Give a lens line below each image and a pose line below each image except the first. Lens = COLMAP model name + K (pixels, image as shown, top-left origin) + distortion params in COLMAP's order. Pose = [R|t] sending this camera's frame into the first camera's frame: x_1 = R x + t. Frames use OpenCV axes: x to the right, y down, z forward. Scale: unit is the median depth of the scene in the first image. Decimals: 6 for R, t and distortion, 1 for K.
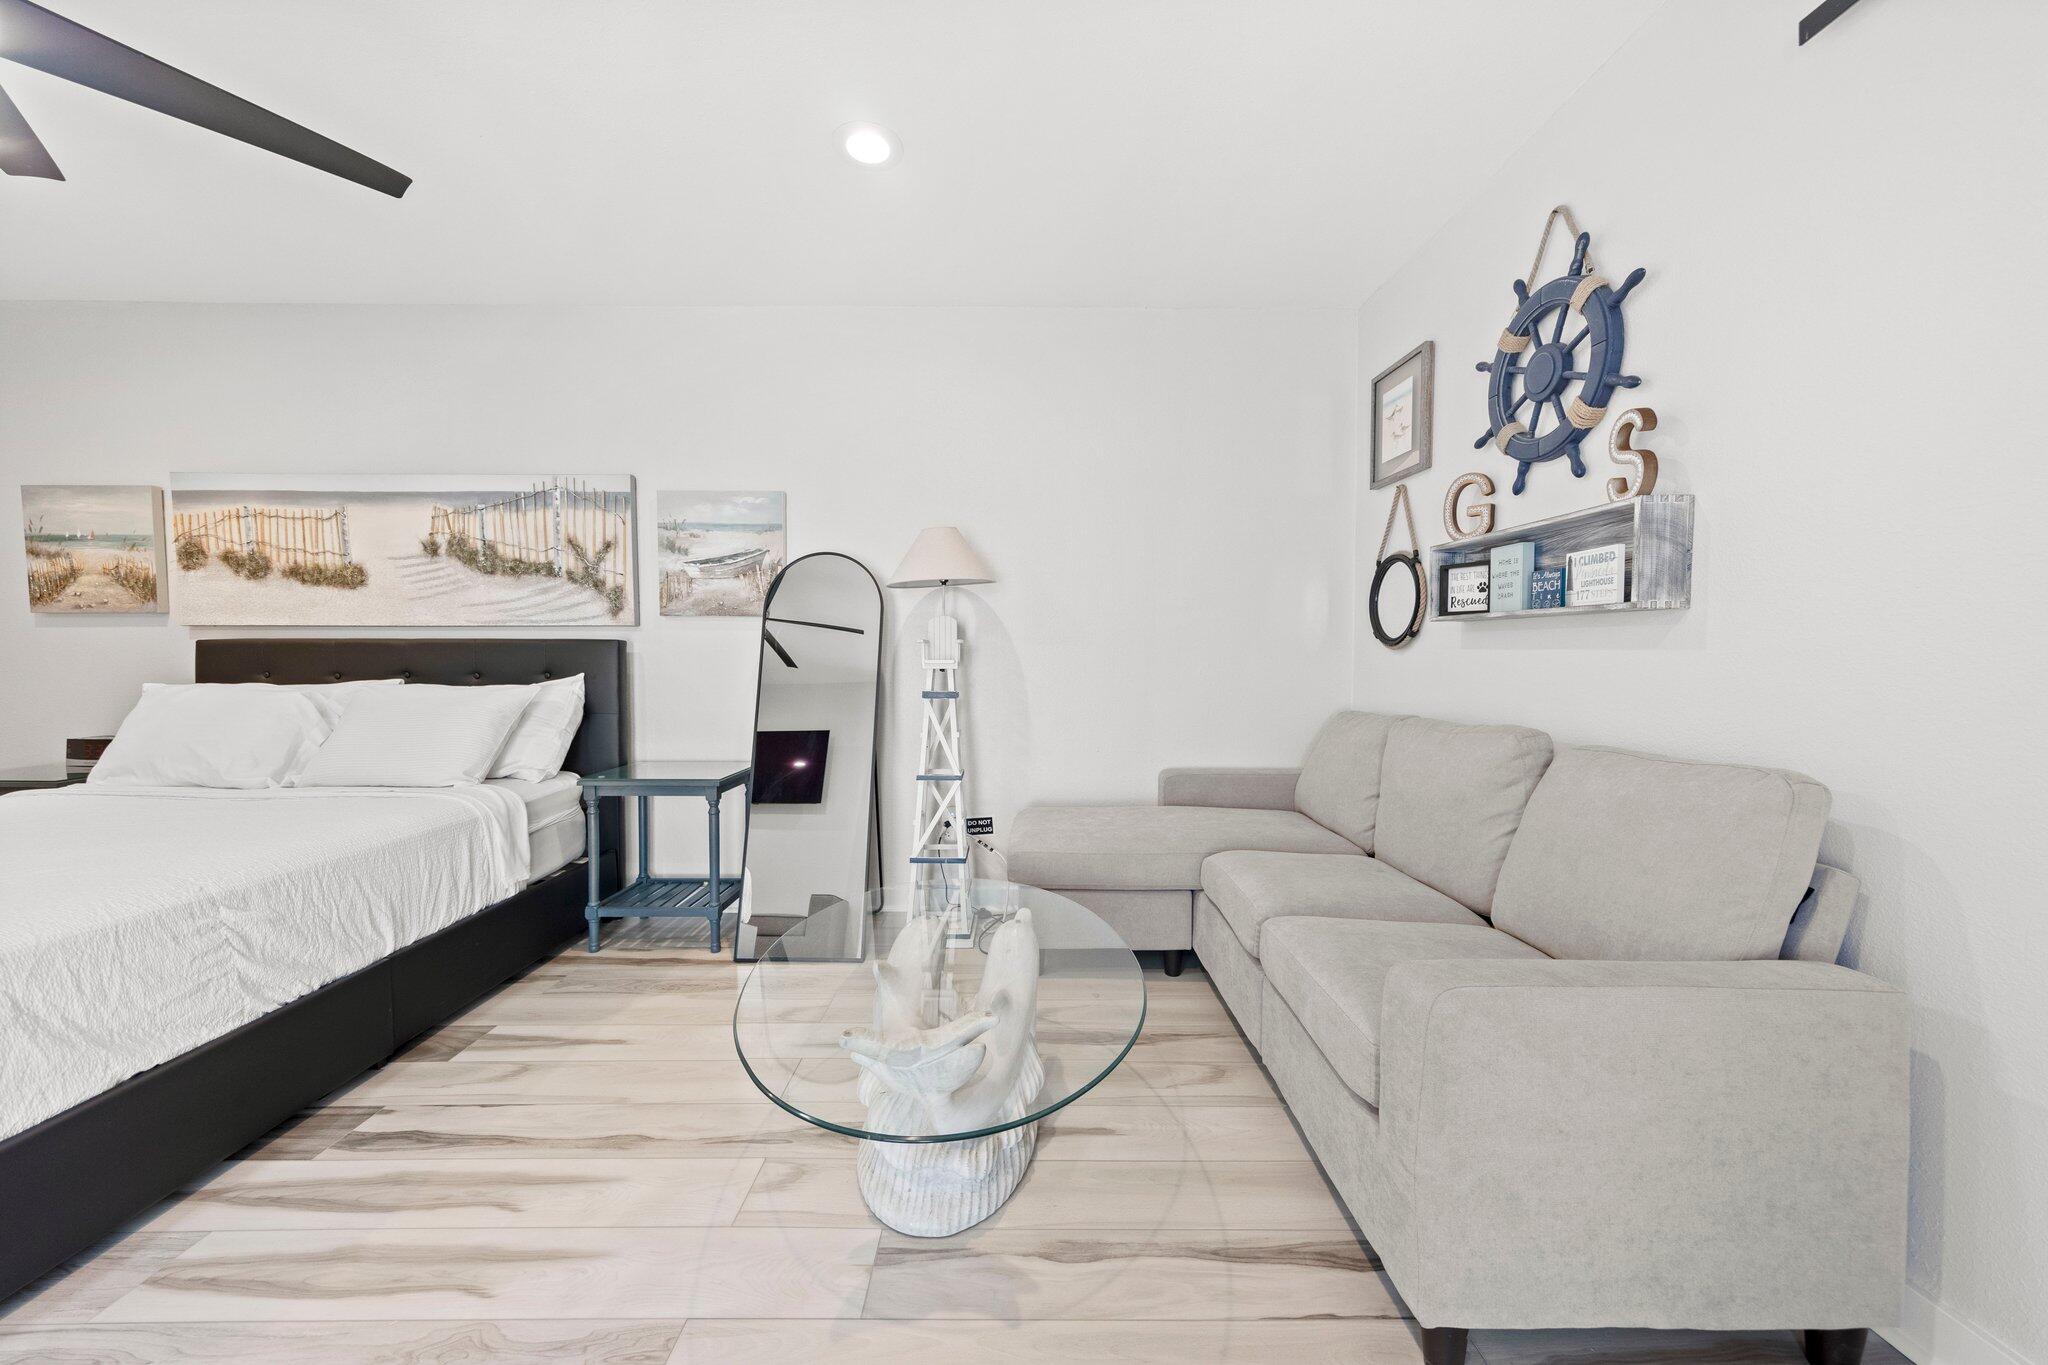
lens RADIAL K [[723.2, 0, 1016.9], [0, 723.2, 679.6], [0, 0, 1]] dist [0.002590, 0.000311]
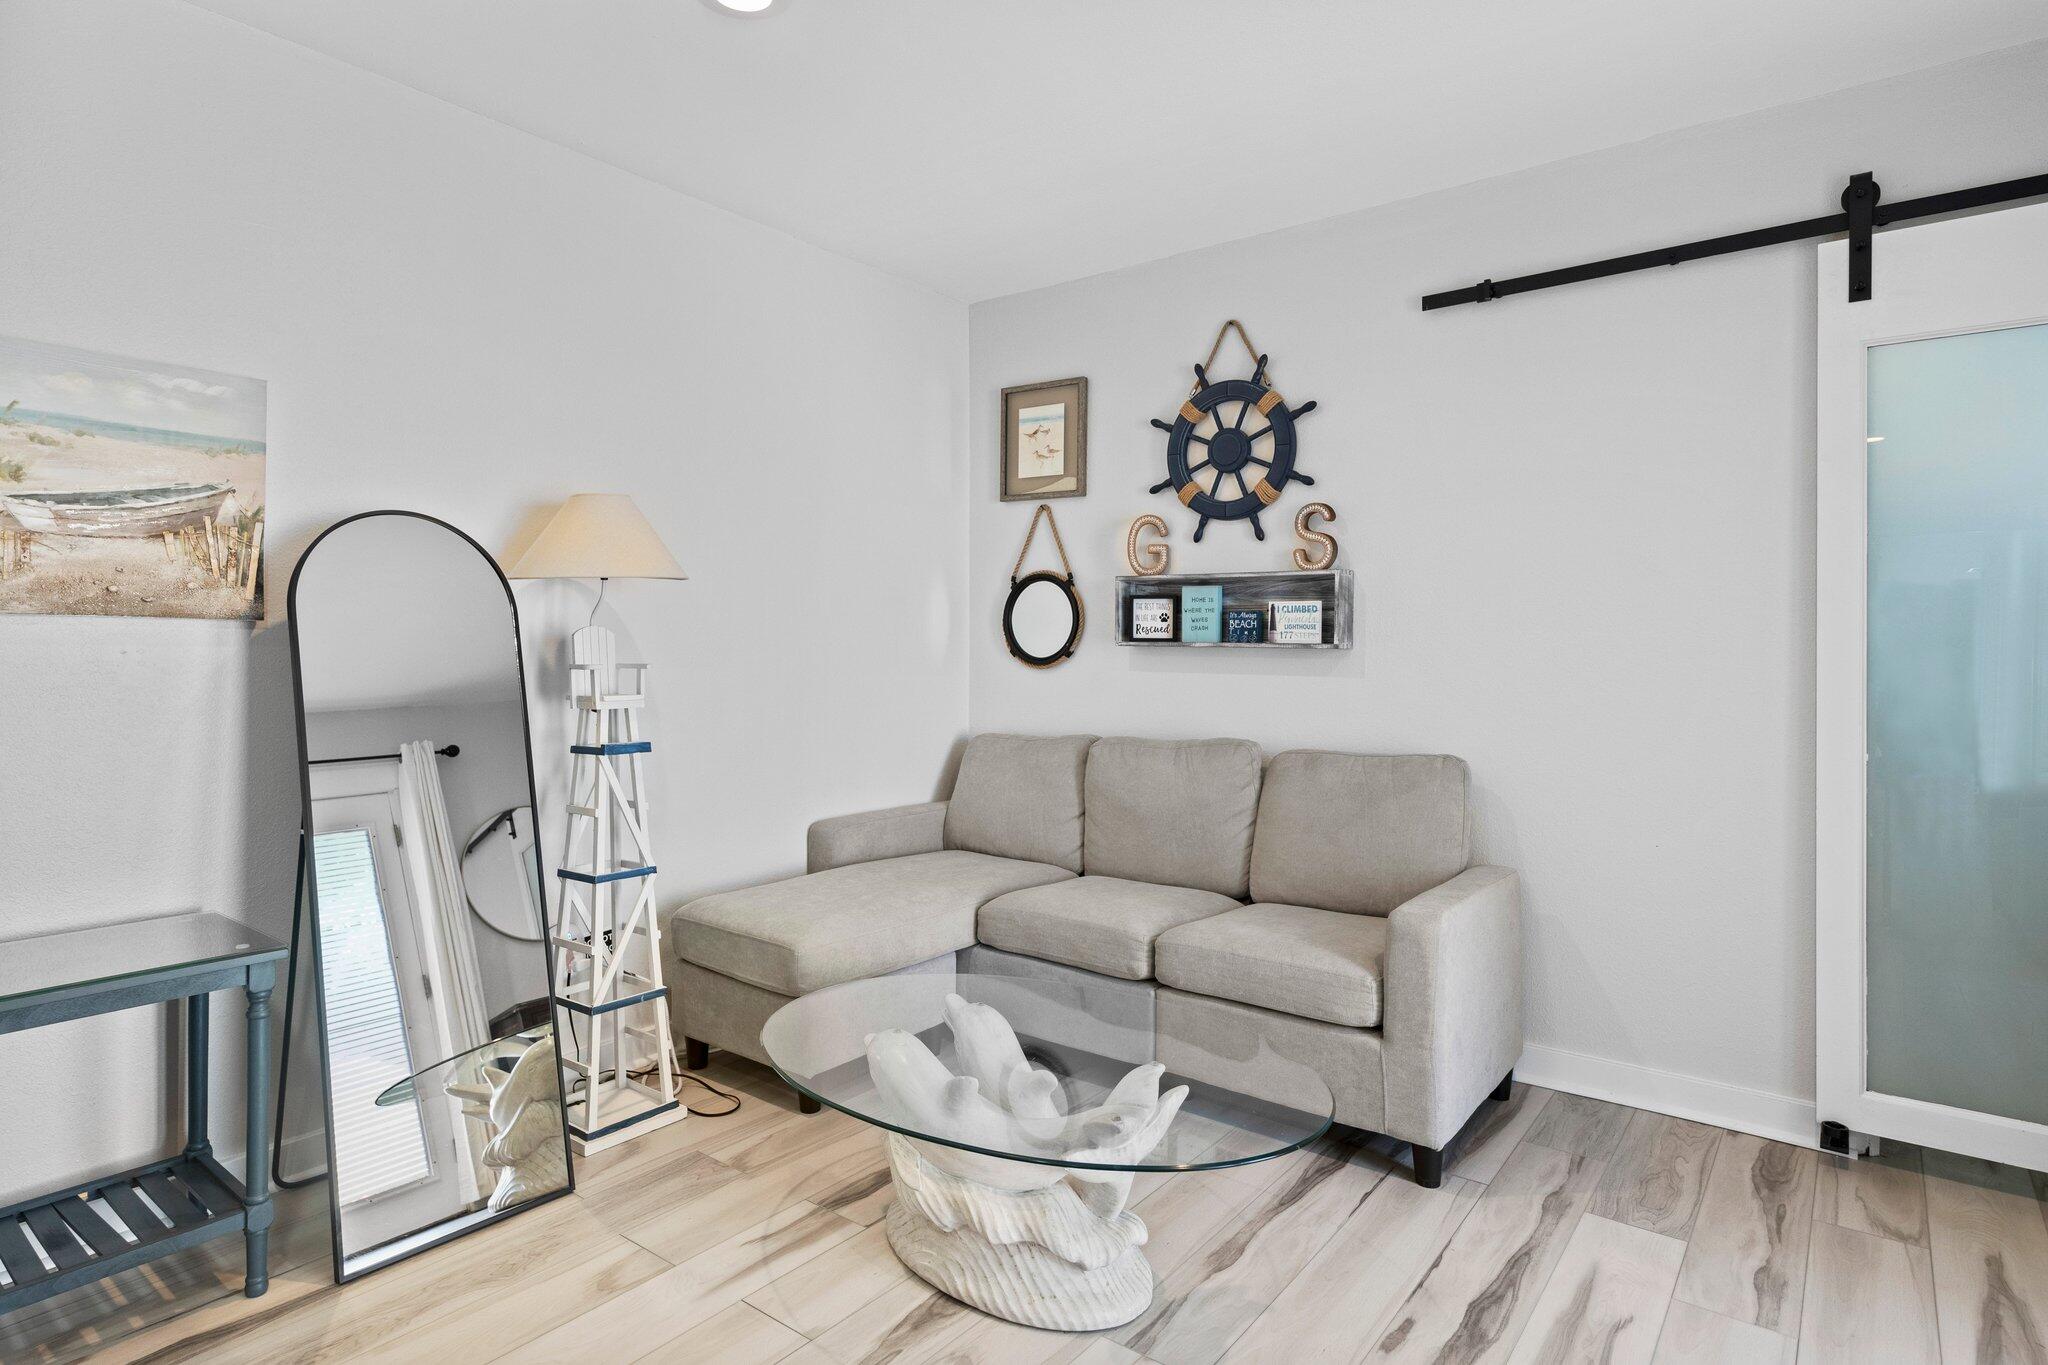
lens RADIAL K [[1101.4, 0, 1008.5], [0, 1101.4, 644.0], [0, 0, 1]] dist [0.004122, -0.007473]
pose [[0.618475, 0.002093, 0.785802, -0.759037], [0.026436, 0.999375, -0.023469, -0.046417], [-0.785360, 0.035289, 0.618033, 0.114929]]
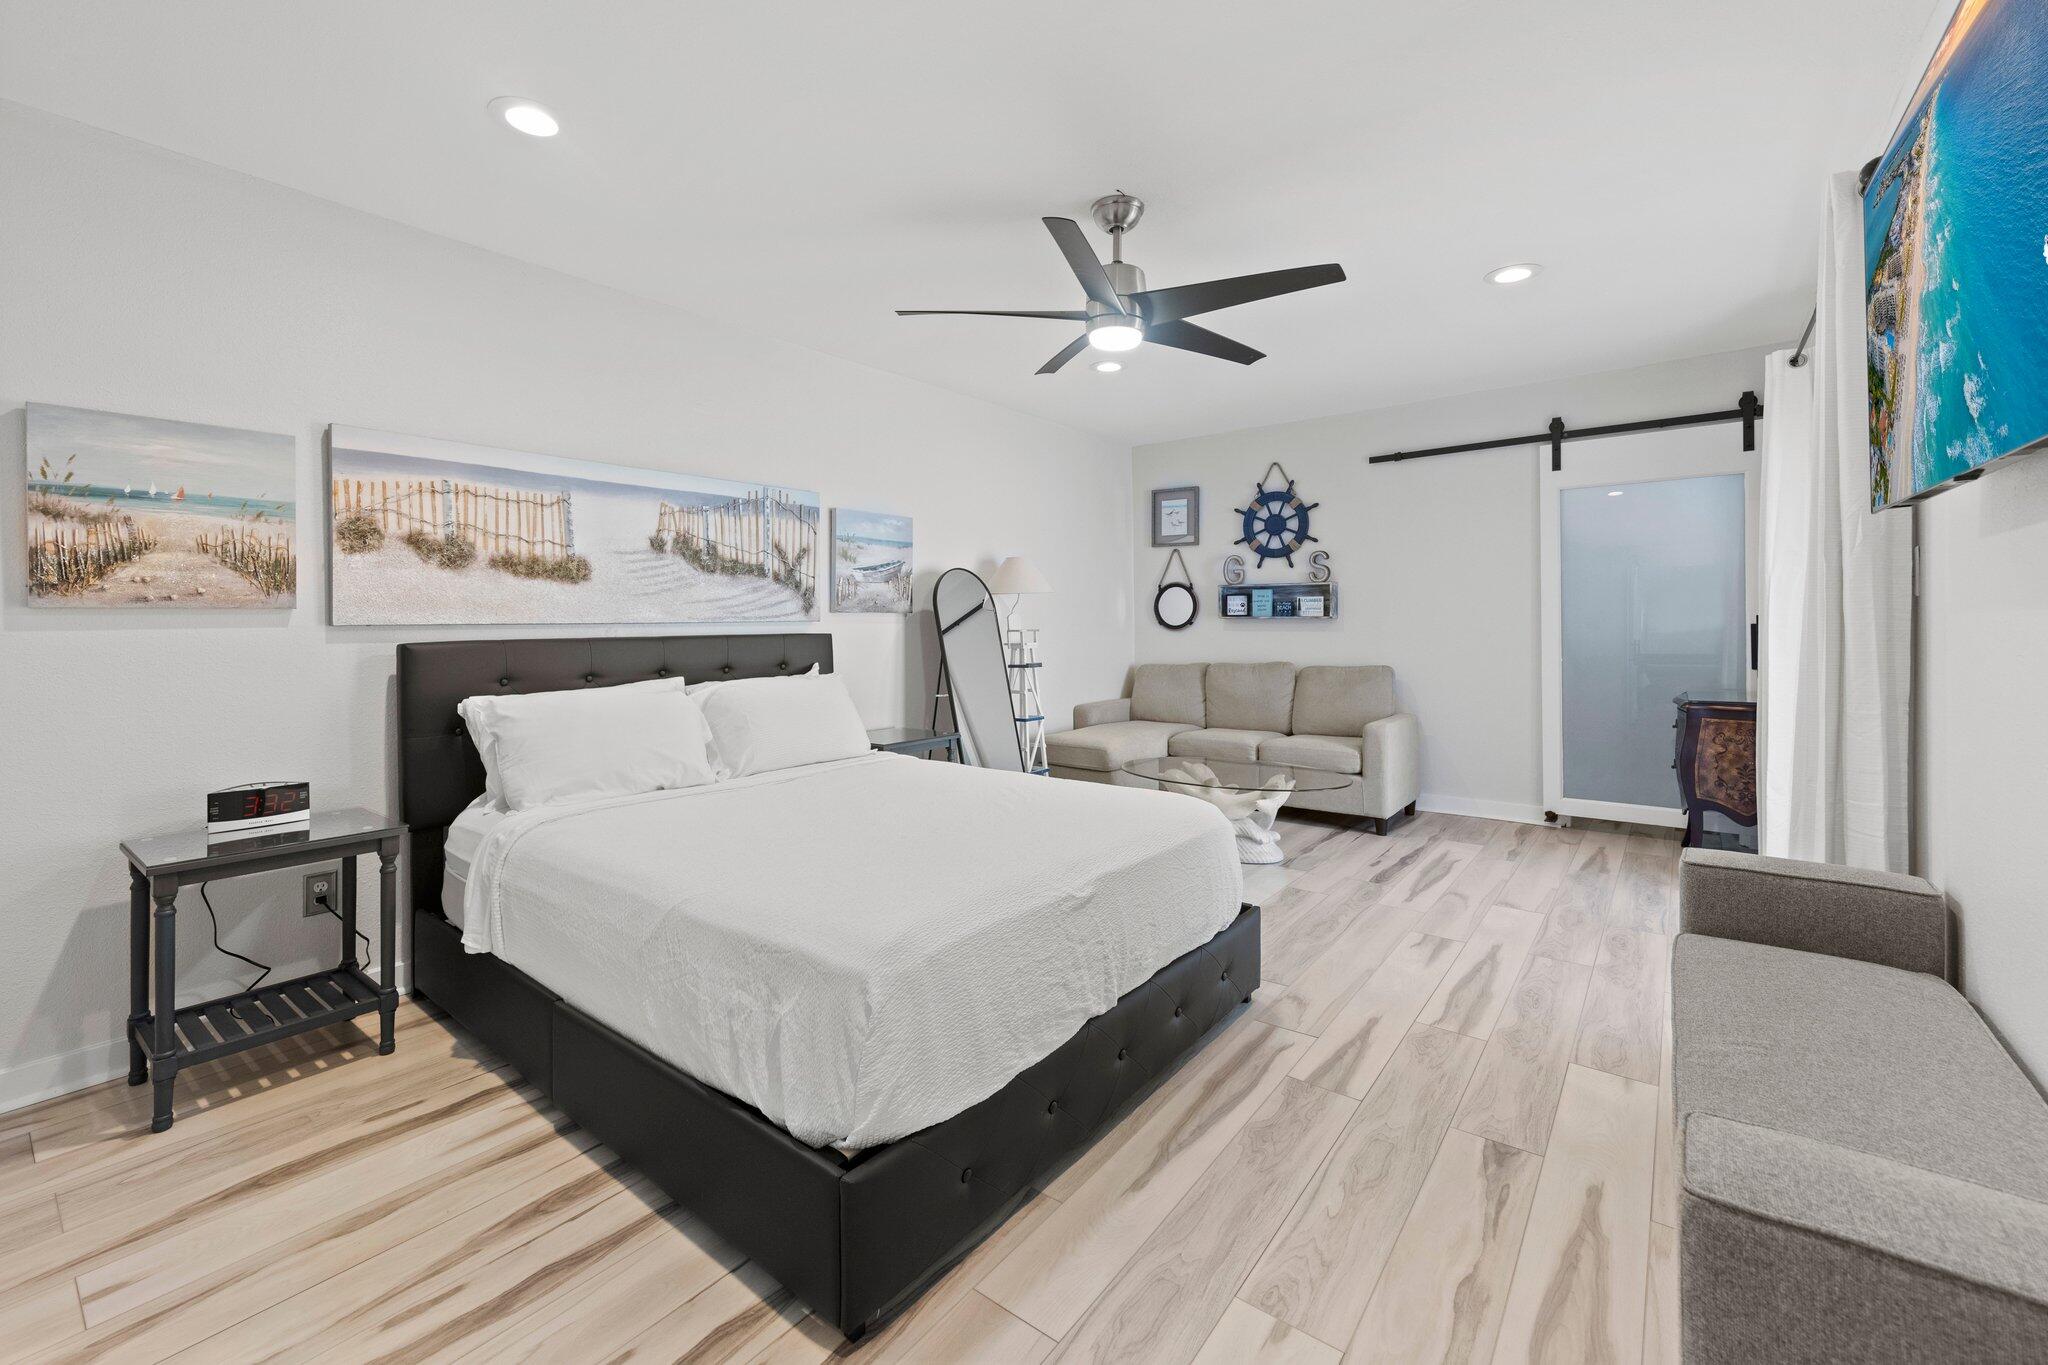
lens RADIAL K [[821.9, 0, 1012.2], [0, 821.9, 627.1], [0, 0, 1]] dist [-0.007681, 0.003164]
pose [[0.632115, -0.013209, 0.774762, -1.668812], [0.041658, 0.998988, -0.016956, -0.036686], [-0.773754, 0.042994, 0.632026, -0.087602]]
